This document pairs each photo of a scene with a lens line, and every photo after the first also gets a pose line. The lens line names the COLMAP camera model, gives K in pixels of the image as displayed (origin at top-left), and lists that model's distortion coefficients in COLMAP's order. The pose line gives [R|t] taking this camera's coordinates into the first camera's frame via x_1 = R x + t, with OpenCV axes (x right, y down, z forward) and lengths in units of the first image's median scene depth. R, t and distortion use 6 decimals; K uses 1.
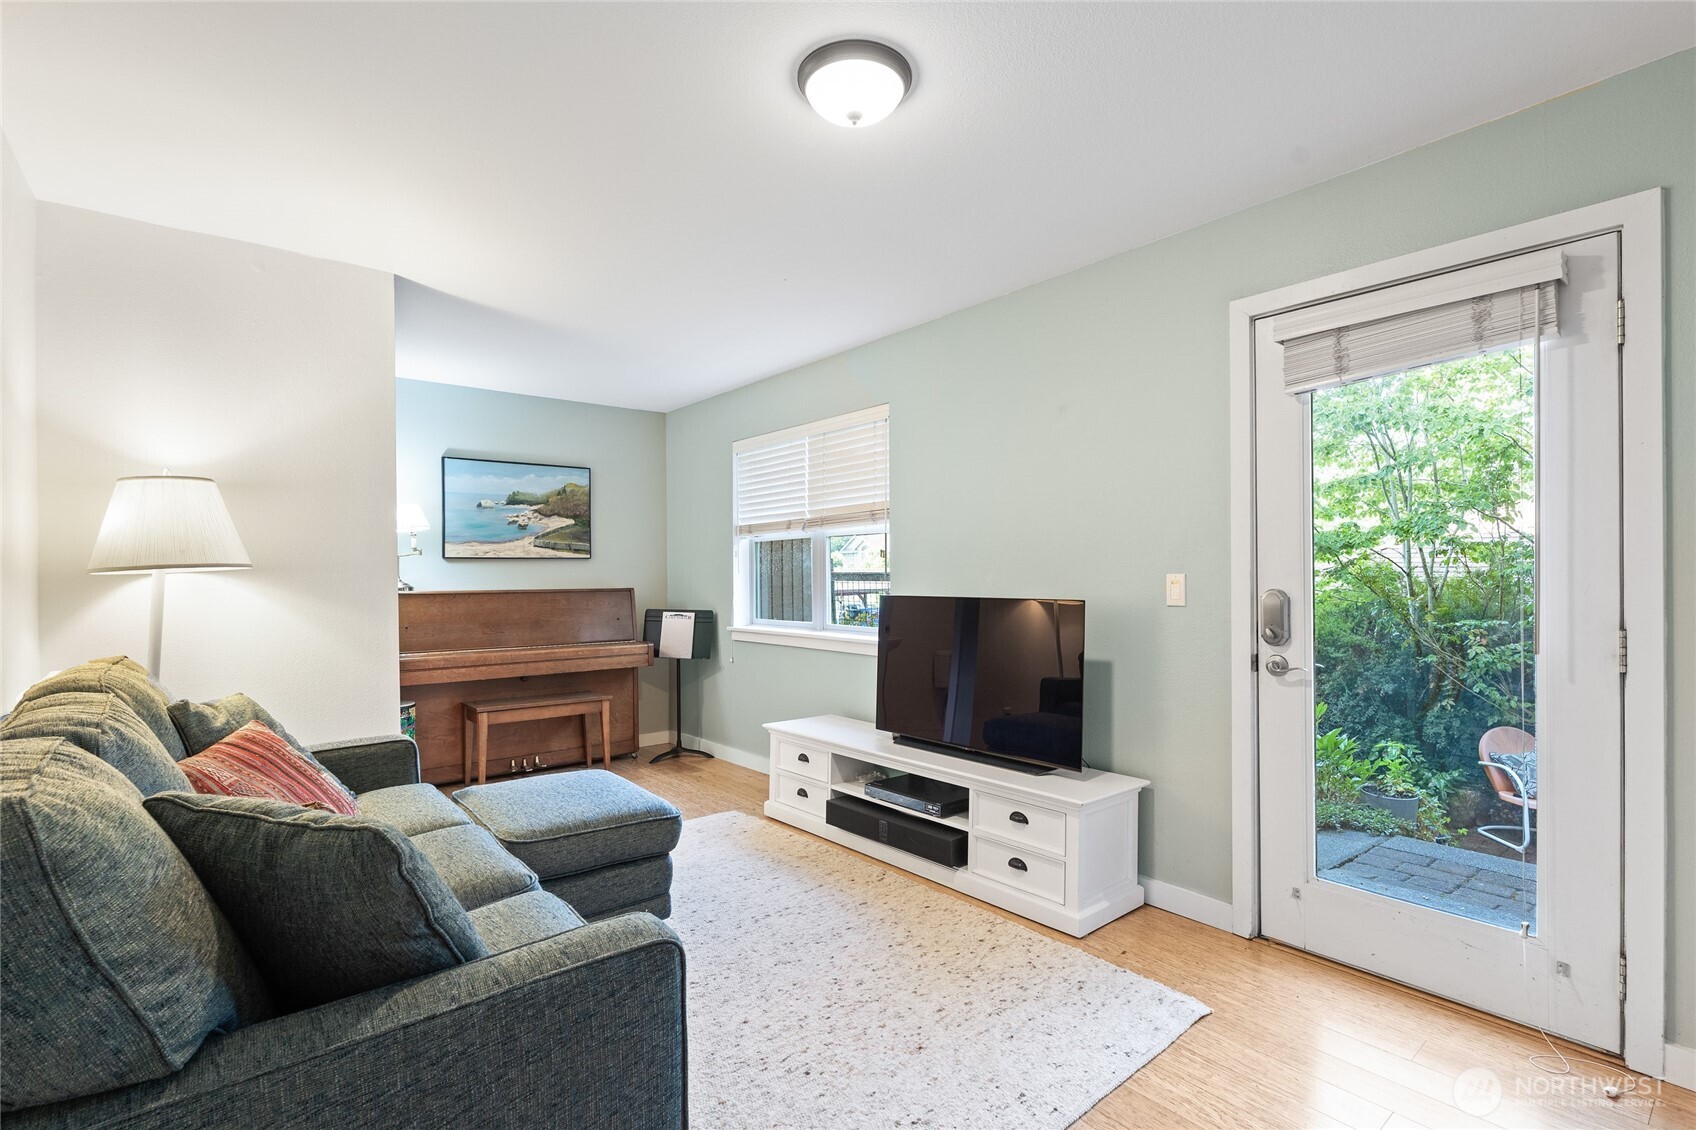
lens RADIAL K [[792.7, 0, 844.5], [0, 792.7, 574.2], [0, 0, 1]] dist [-0.002417, -0.000293]
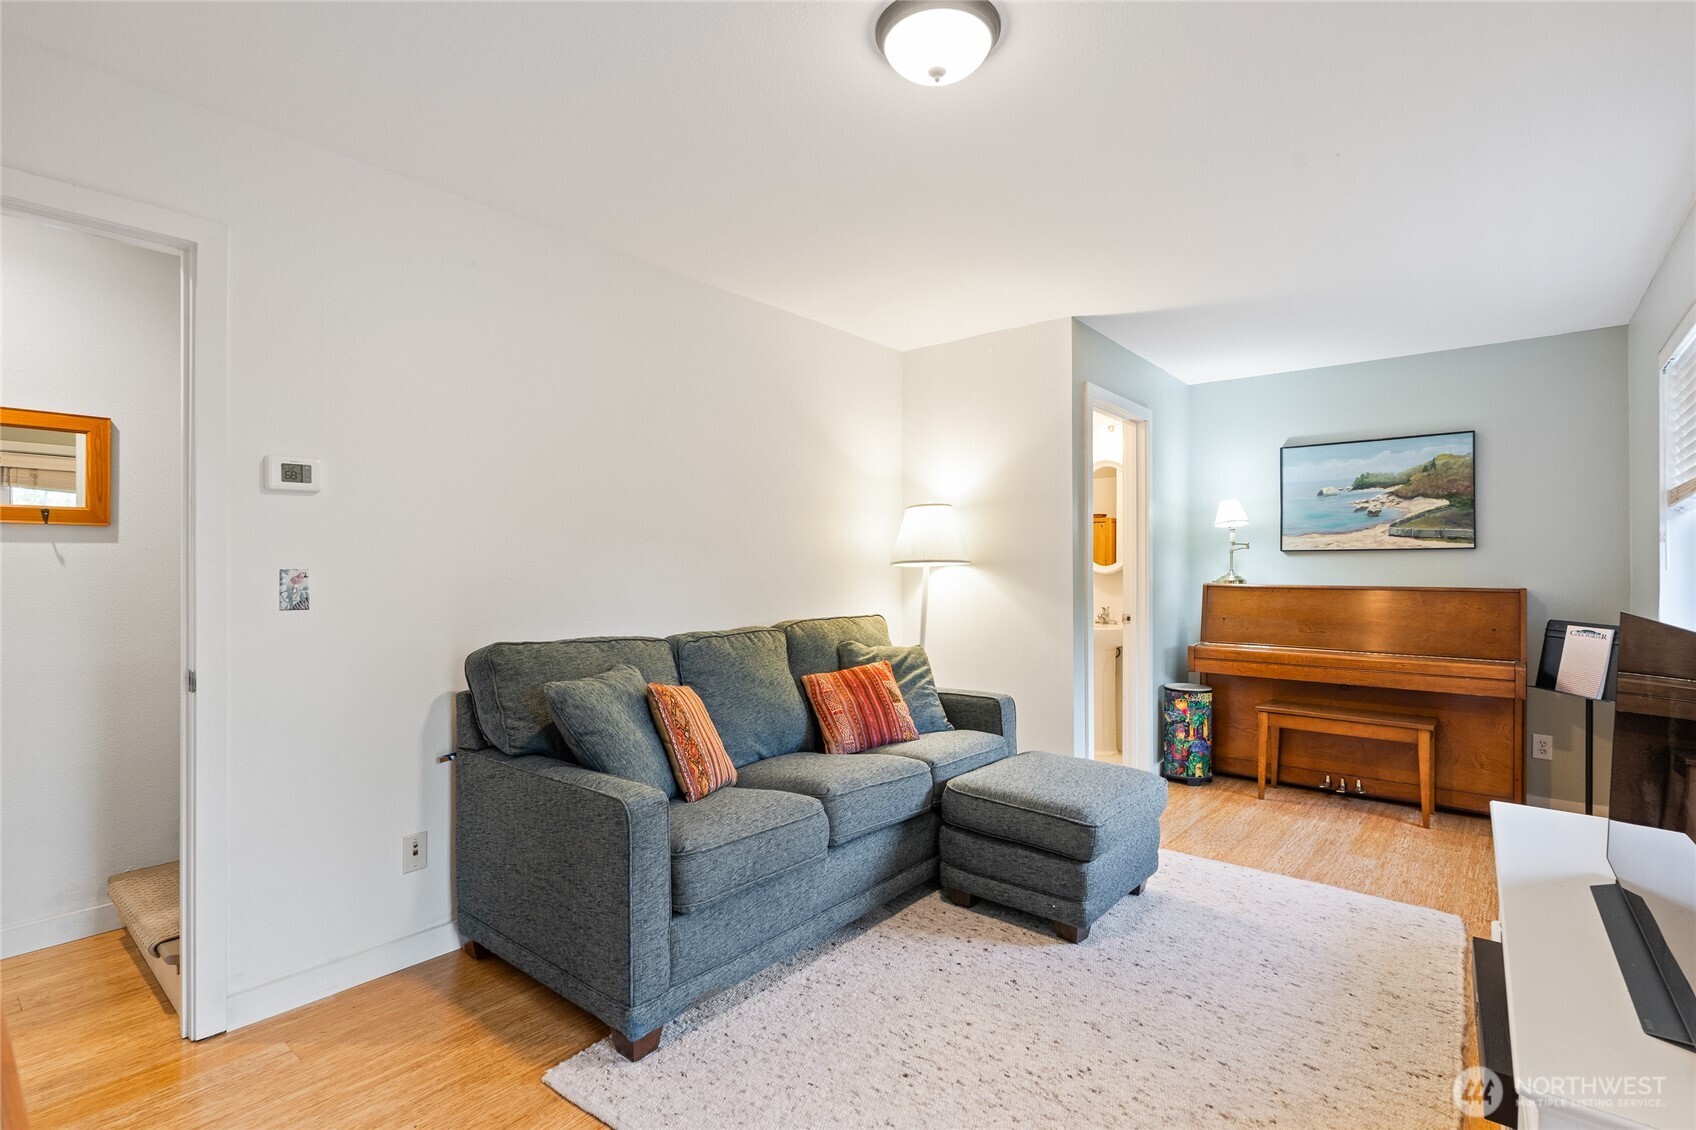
lens RADIAL K [[792.7, 0, 843.9], [0, 792.7, 562.3], [0, 0, 1]] dist [-0.002417, -0.000293]
pose [[0.186518, 0.000849, -0.982451, 0.337199], [-0.004564, 0.999990, -0.000002, -0.003806], [0.982441, 0.004484, 0.186520, 0.273117]]
